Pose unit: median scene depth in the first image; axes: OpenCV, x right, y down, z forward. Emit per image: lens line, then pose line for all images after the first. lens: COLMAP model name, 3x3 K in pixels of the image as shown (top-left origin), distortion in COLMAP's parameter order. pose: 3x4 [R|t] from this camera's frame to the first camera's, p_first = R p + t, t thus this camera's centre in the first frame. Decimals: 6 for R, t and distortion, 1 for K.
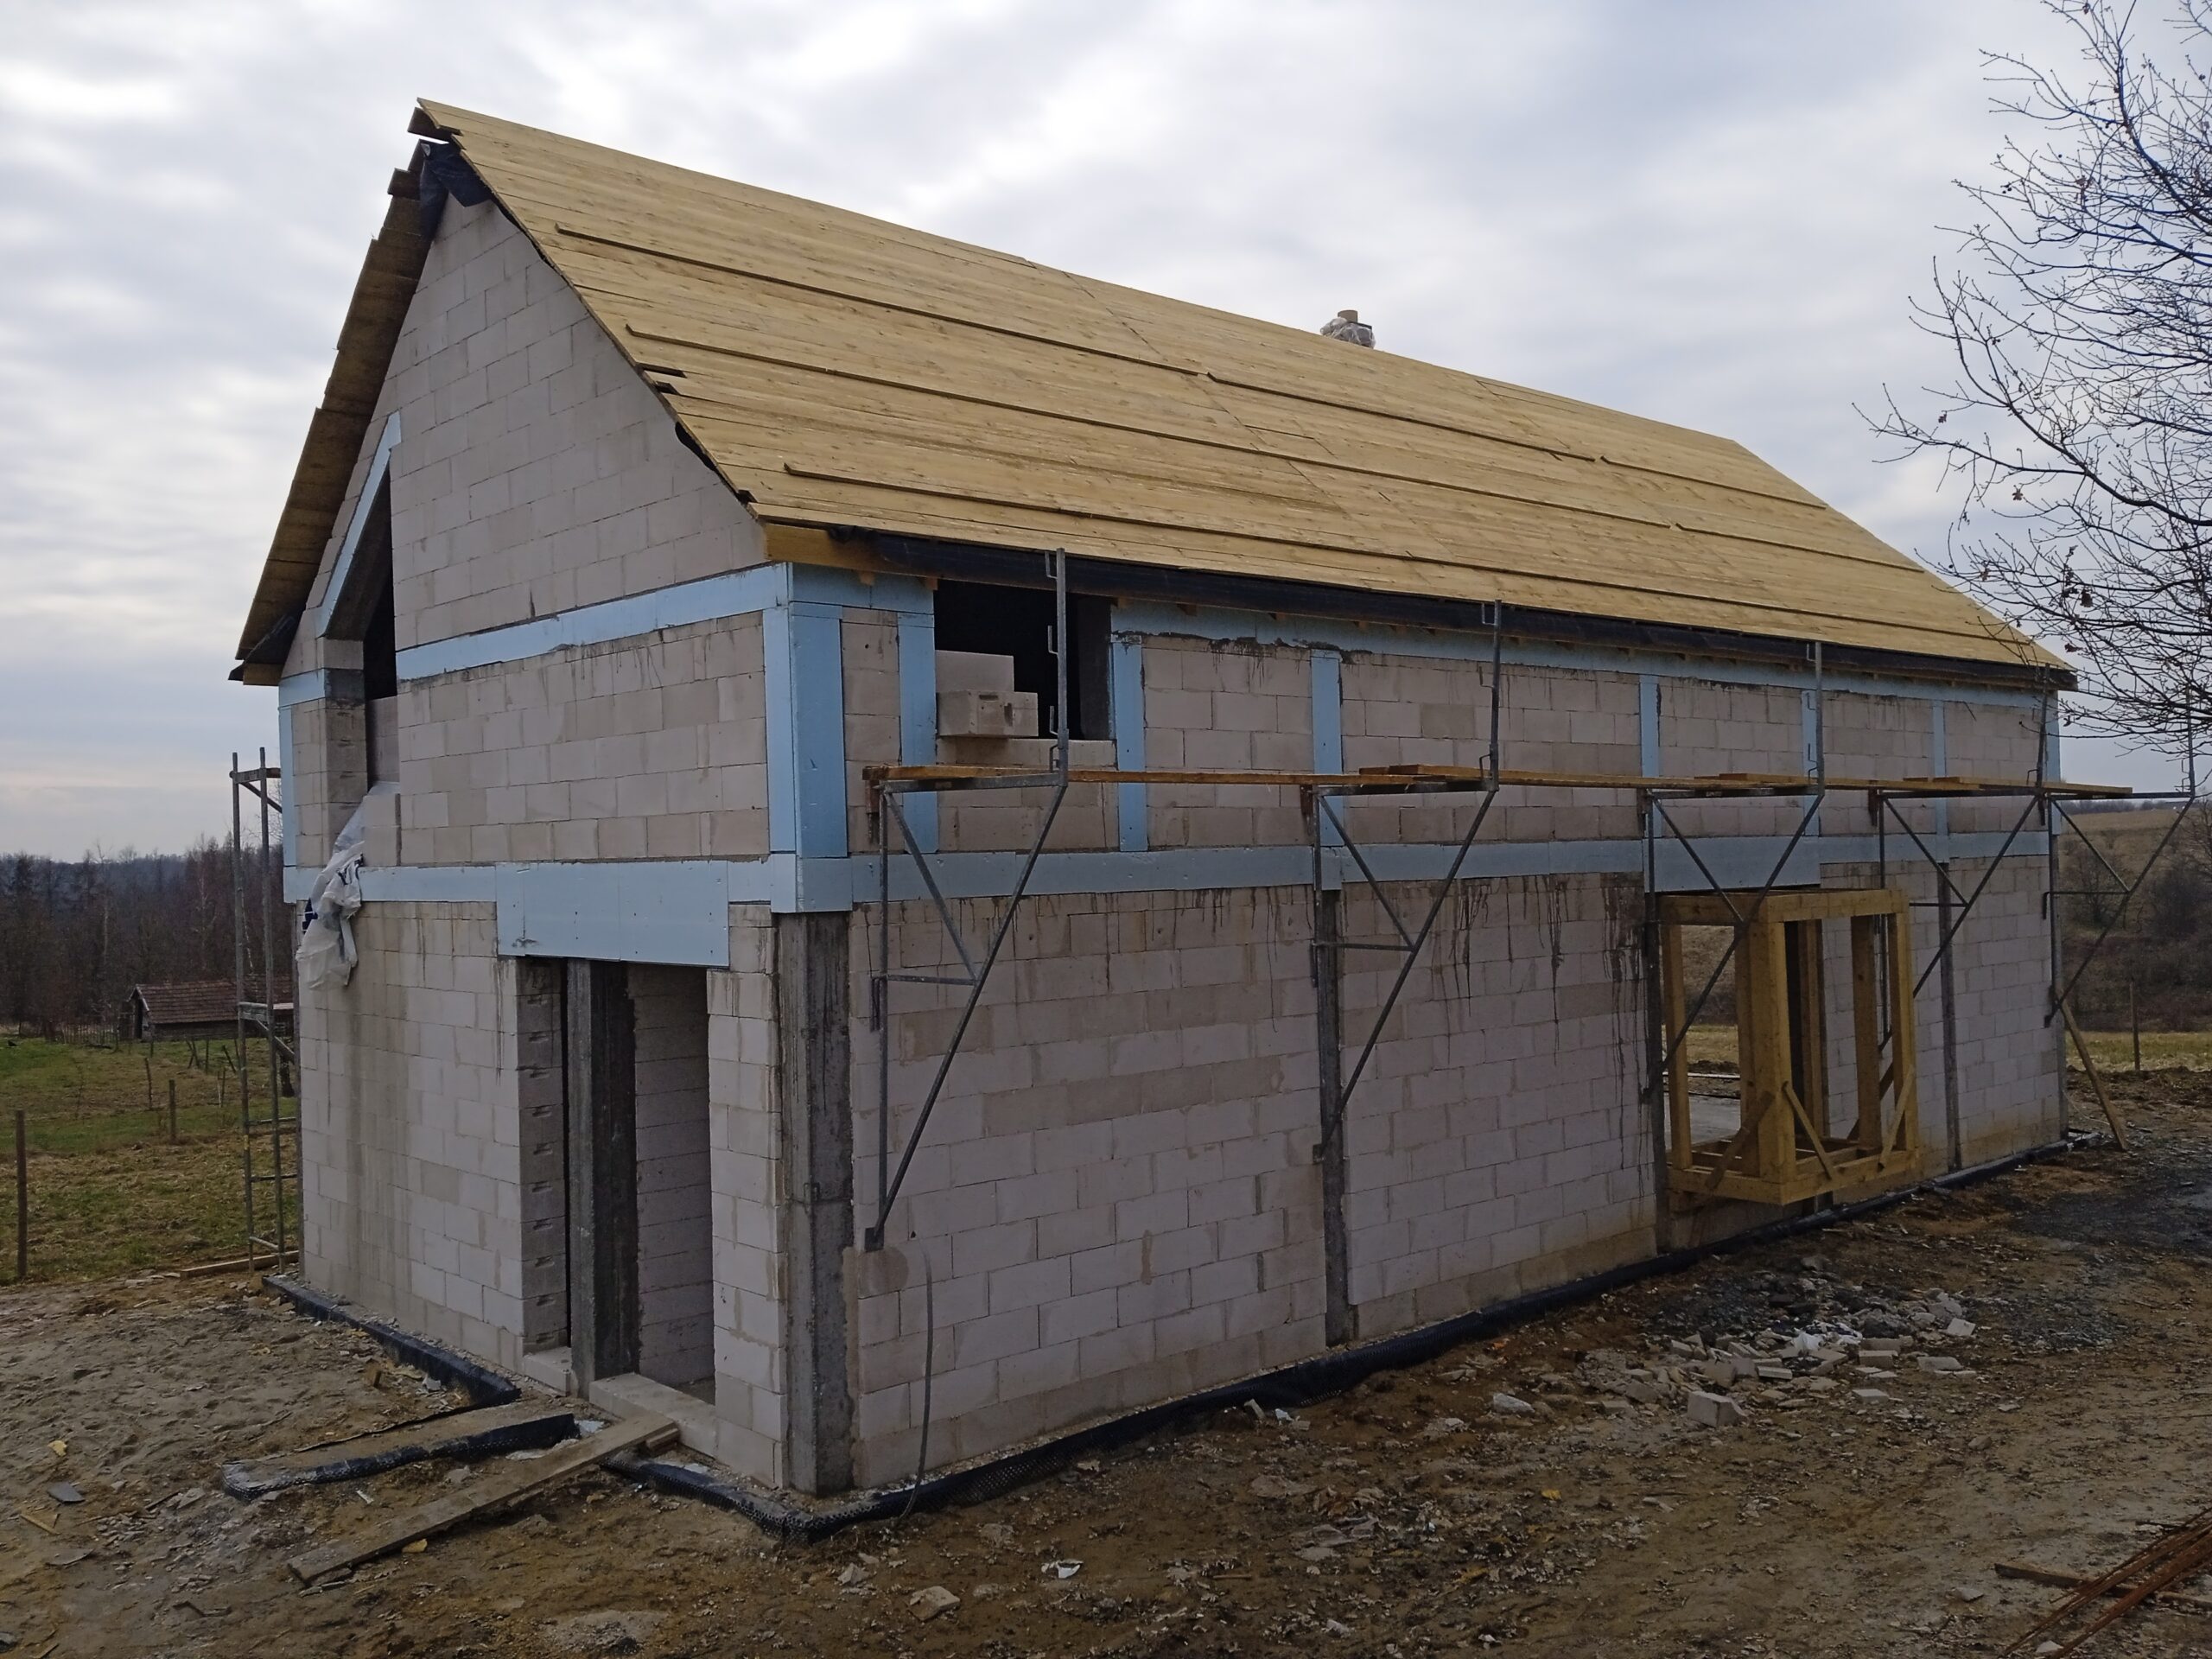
lens RADIAL K [[1804.5, 0, 1106.4], [0, 1804.5, 838.7], [0, 0, 1]] dist [0.131206, -0.177359]
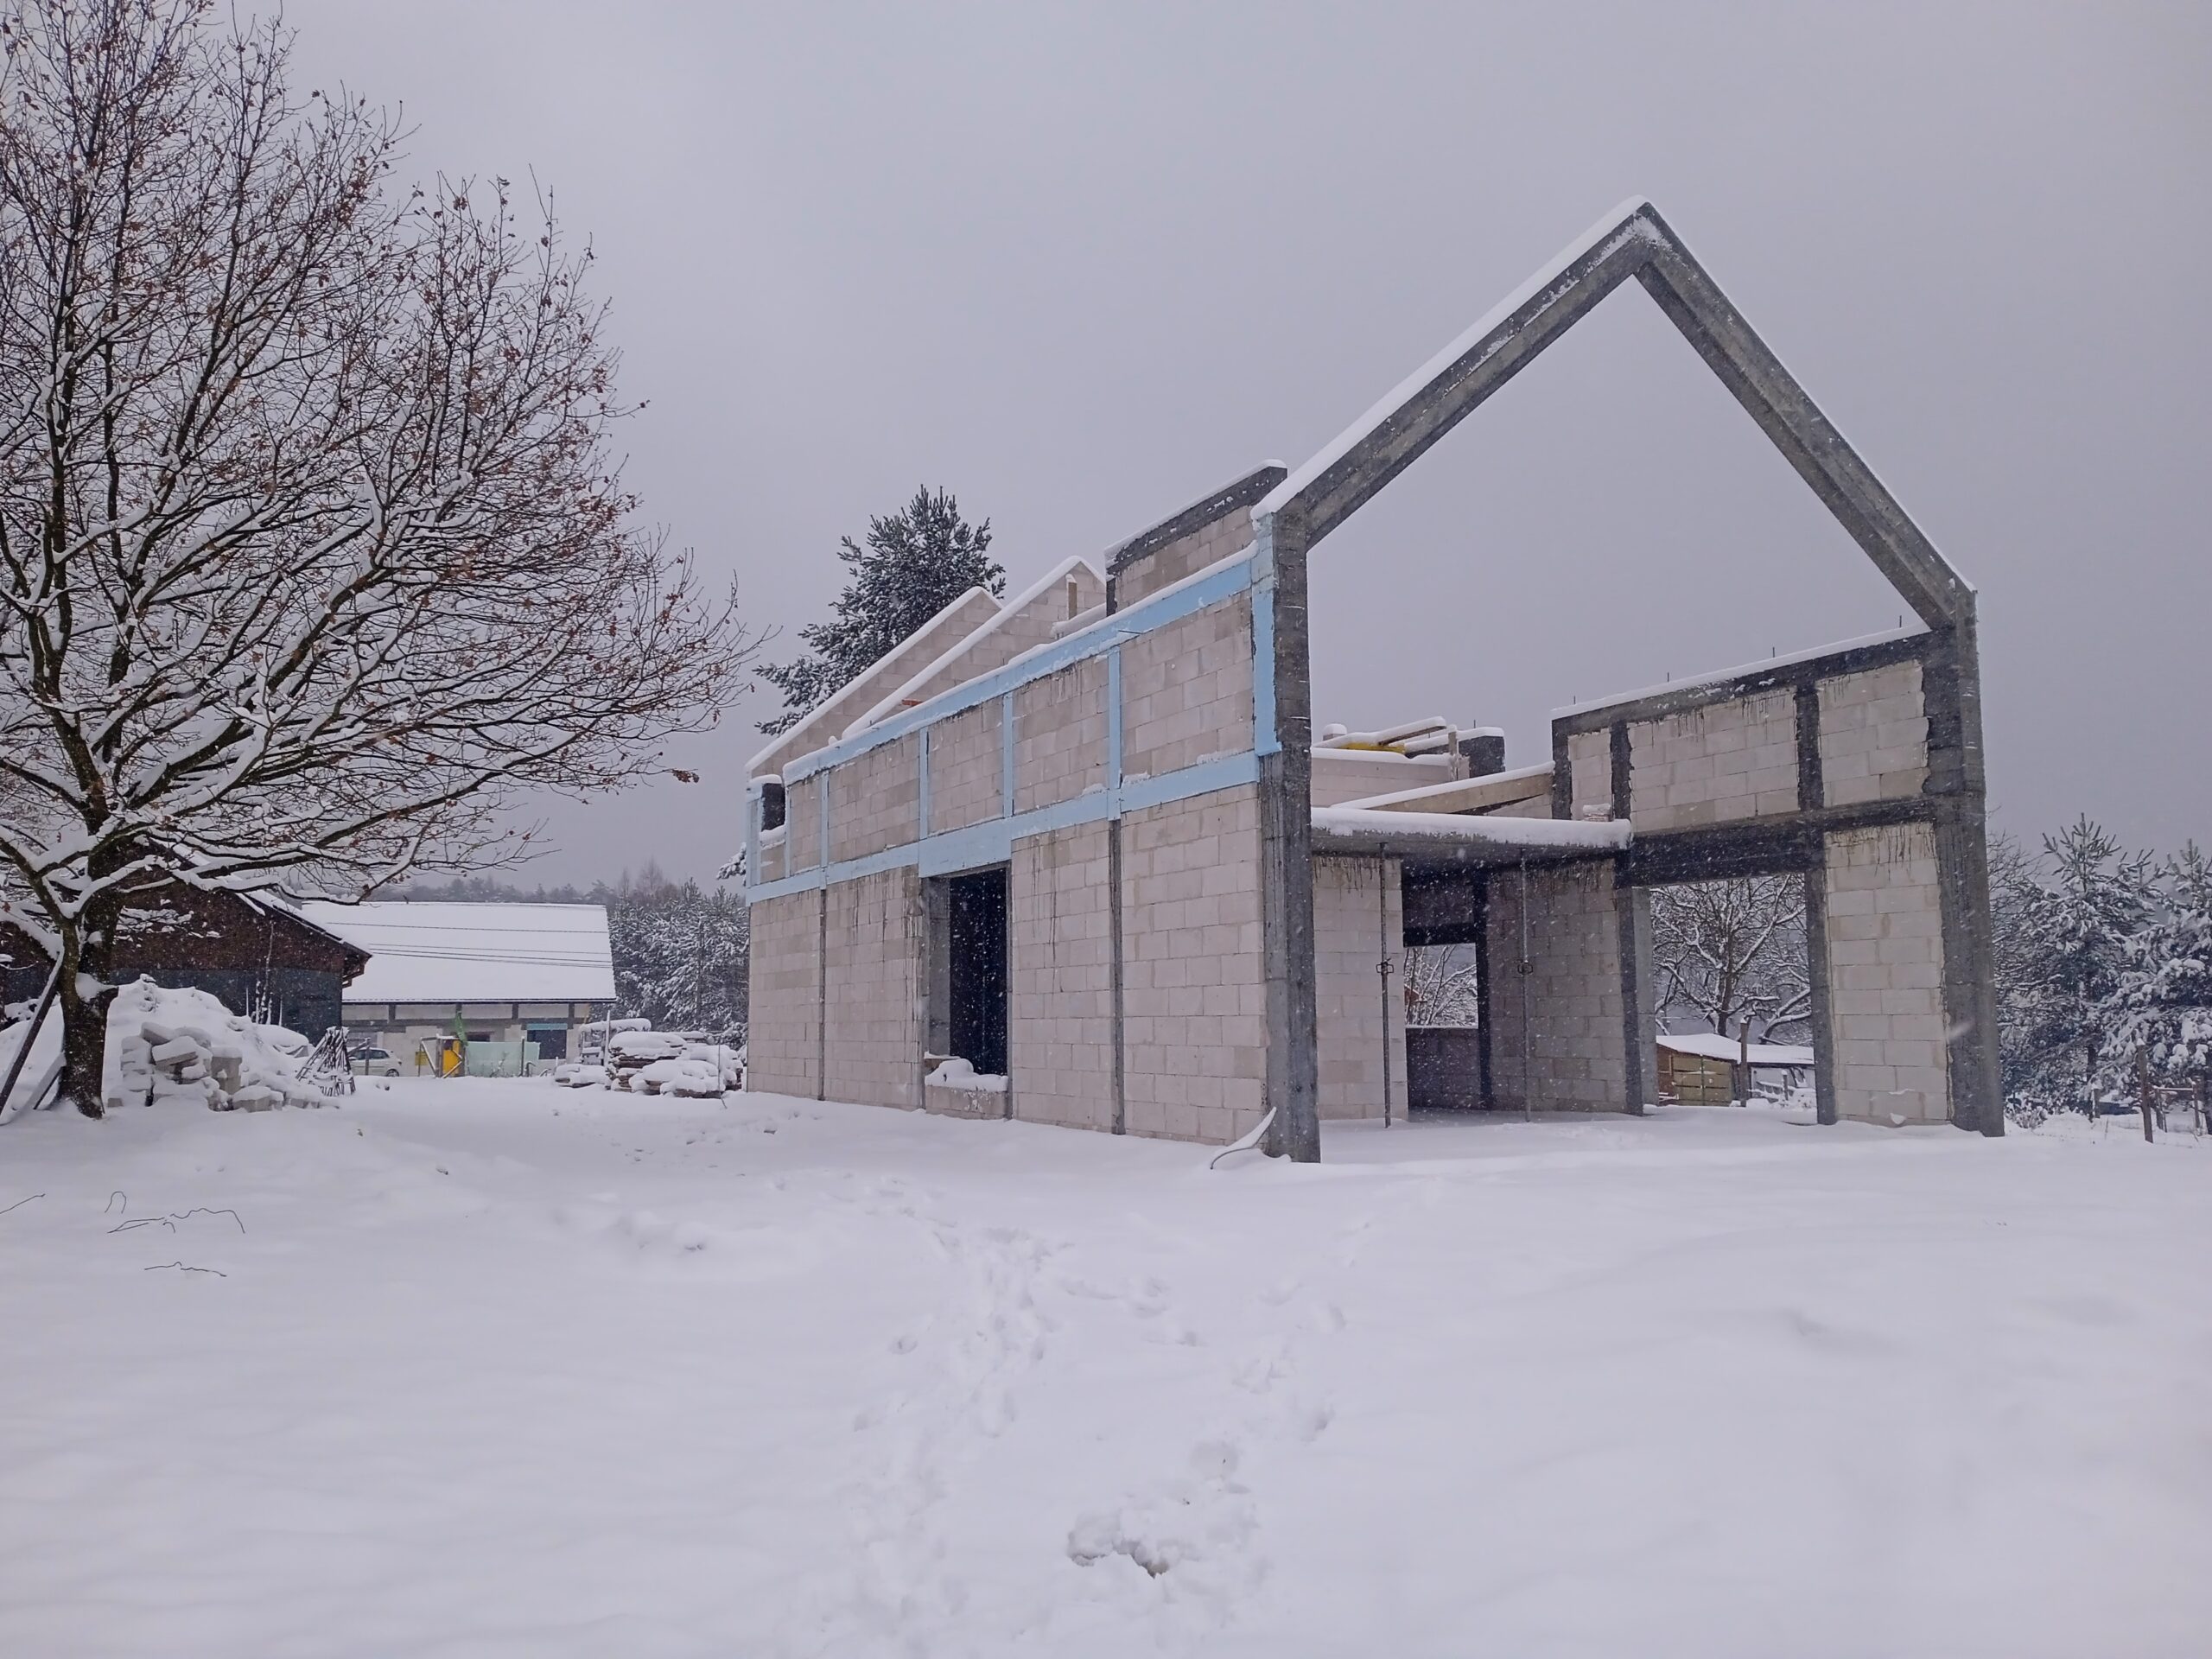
lens RADIAL K [[1812.4, 0, 1106.0], [0, 1812.4, 829.5], [0, 0, 1]] dist [0.117595, -0.157935]
pose [[-0.284240, -0.077231, -0.955637, 2.033924], [0.019631, 0.996073, -0.086337, 0.148500], [0.958552, -0.043301, -0.281608, 1.917166]]
